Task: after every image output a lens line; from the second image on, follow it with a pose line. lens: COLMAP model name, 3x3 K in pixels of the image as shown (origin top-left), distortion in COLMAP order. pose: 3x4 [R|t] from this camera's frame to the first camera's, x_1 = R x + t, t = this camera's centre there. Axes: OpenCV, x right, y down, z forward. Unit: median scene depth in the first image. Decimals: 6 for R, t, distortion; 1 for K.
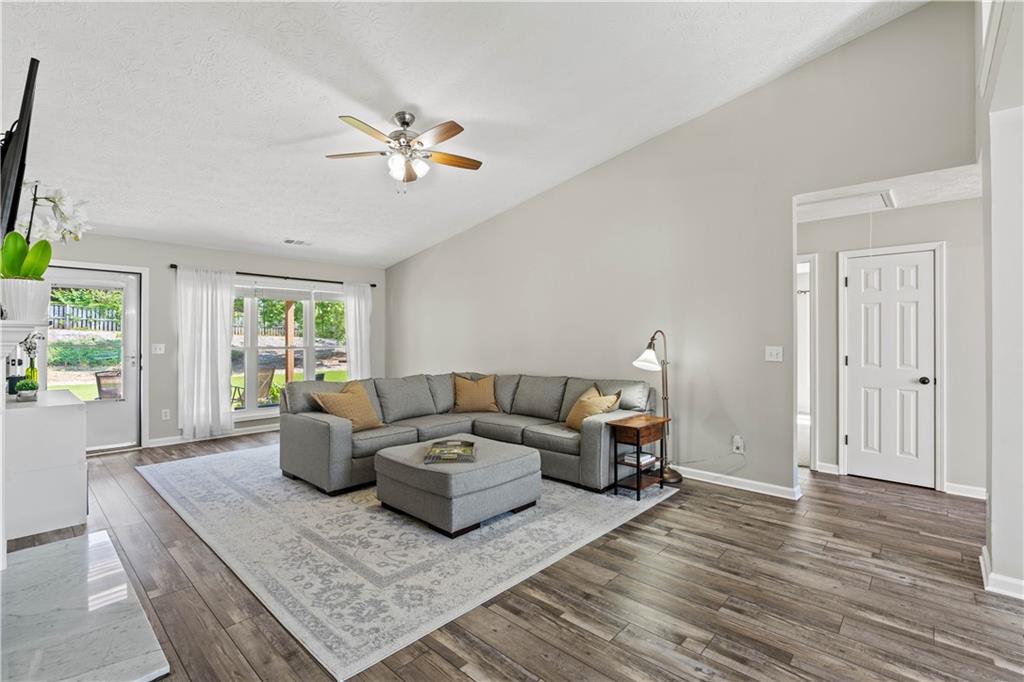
lens RADIAL K [[463.4, 0, 511.4], [0, 463.4, 338.3], [0, 0, 1]] dist [-0.004559, 0.001338]
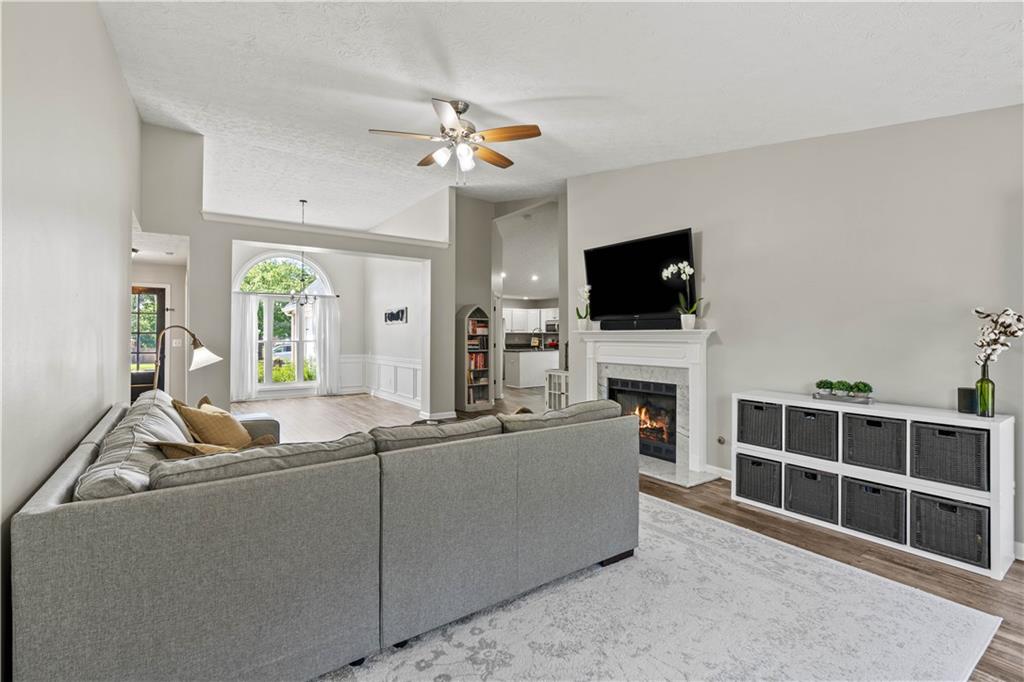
lens RADIAL K [[466.7, 0, 512.5], [0, 466.7, 335.0], [0, 0, 1]] dist [-0.002313, -0.000155]
pose [[-0.978285, -0.003434, 0.207234, -0.705332], [-0.004346, 0.999983, -0.003947, 0.006598], [-0.207217, -0.004762, -0.978283, 2.502477]]
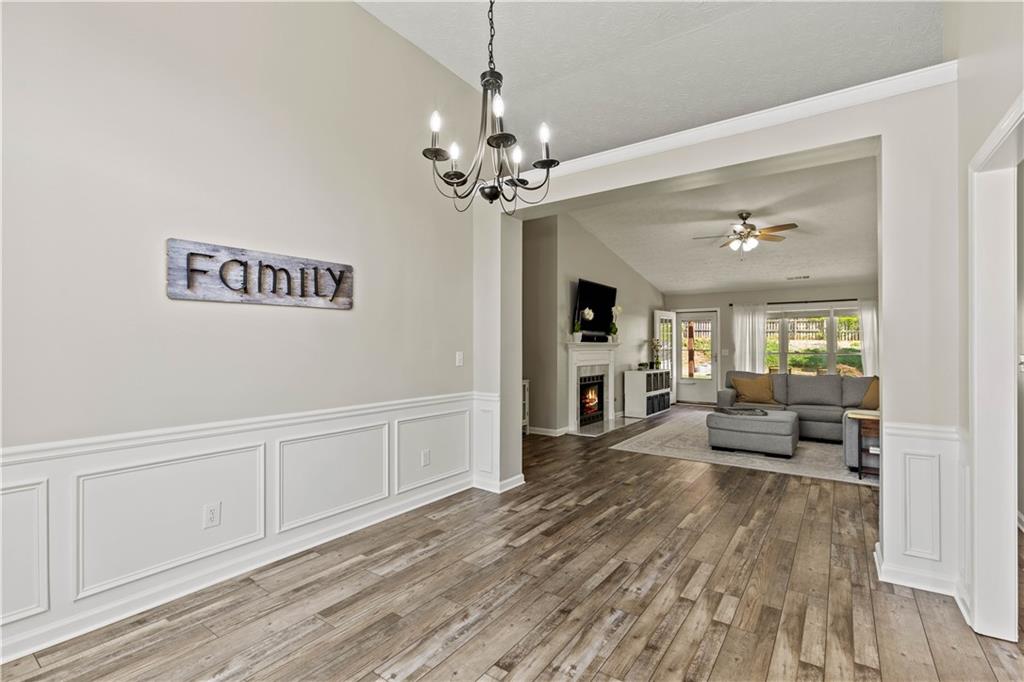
lens RADIAL K [[465.5, 0, 513.2], [0, 465.5, 345.8], [0, 0, 1]] dist [-0.001417, -0.000048]
pose [[0.130976, -0.003548, -0.991379, 1.735793], [-0.000199, 0.999993, -0.003605, 0.007573], [0.991386, 0.000669, 0.130974, -0.072716]]
